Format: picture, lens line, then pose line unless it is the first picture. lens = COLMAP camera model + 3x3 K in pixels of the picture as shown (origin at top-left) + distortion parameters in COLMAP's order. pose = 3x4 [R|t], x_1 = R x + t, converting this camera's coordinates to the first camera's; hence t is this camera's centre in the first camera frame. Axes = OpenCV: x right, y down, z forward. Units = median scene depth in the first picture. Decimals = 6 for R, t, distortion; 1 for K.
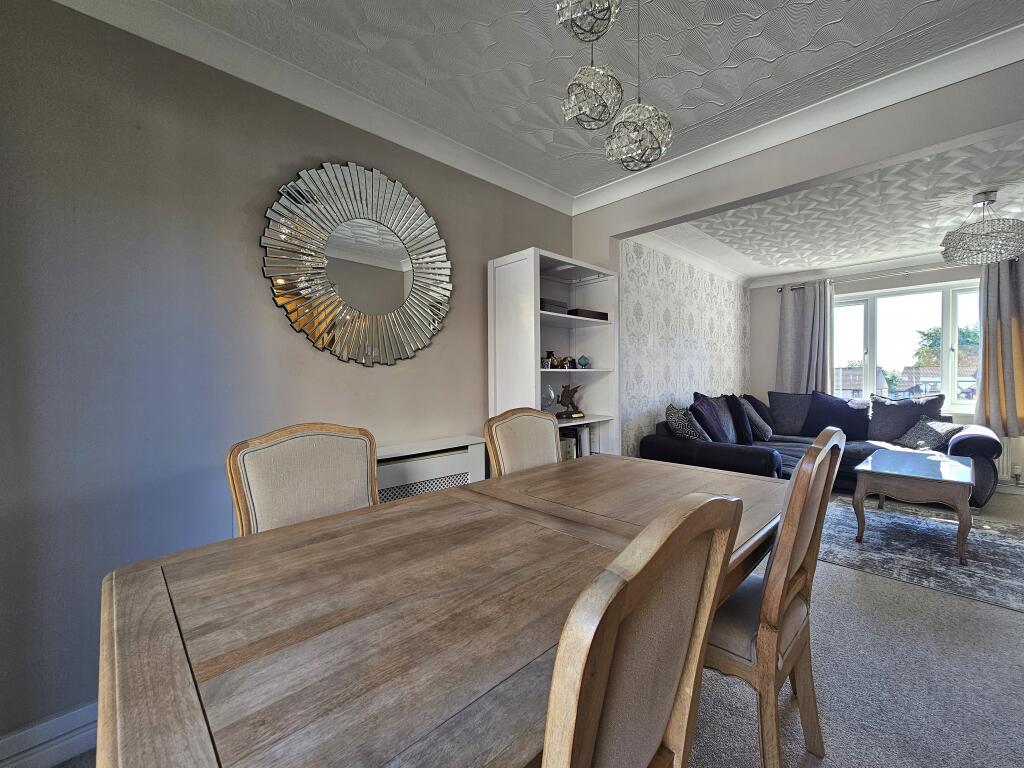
lens RADIAL K [[416.2, 0, 507.7], [0, 416.2, 385.6], [0, 0, 1]] dist [0.000054, -0.000425]
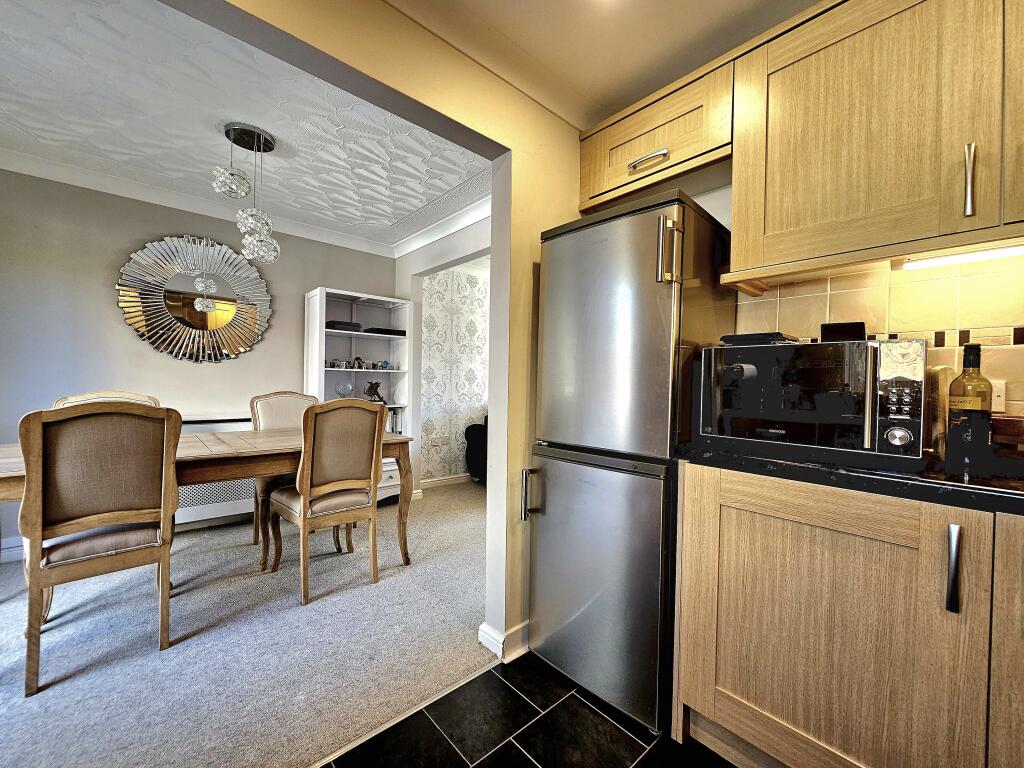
lens RADIAL K [[416.2, 0, 507.7], [0, 416.2, 385.6], [0, 0, 1]] dist [0.000054, -0.000425]
pose [[0.999138, 0.028607, -0.030073, 0.773483], [-0.029081, 0.999458, -0.015452, 0.026290], [0.029615, 0.016313, 0.999428, -0.463846]]
